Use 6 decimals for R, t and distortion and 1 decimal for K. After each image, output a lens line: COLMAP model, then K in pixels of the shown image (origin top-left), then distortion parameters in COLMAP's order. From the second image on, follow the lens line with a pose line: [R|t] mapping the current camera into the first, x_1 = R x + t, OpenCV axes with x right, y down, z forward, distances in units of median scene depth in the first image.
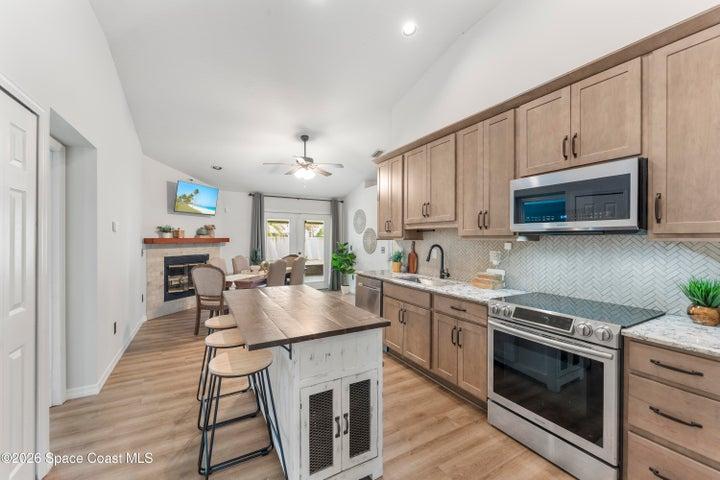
lens RADIAL K [[293.1, 0, 358.5], [0, 293.1, 238.0], [0, 0, 1]] dist [-0.002347, -0.000212]
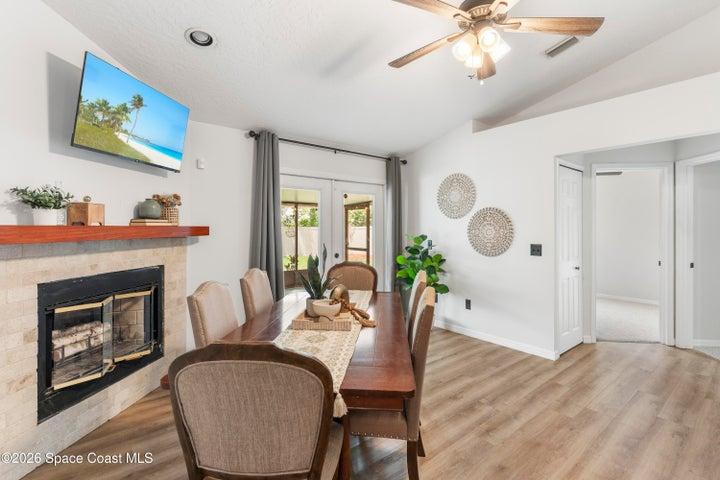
lens RADIAL K [[335.0, 0, 357.5], [0, 335.0, 227.1], [0, 0, 1]] dist [0.001138, -0.000124]
pose [[0.988300, 0.000573, 0.152519, -0.355462], [-0.000226, 0.999997, -0.002298, 0.002594], [-0.152520, 0.002237, 0.988298, 0.555451]]
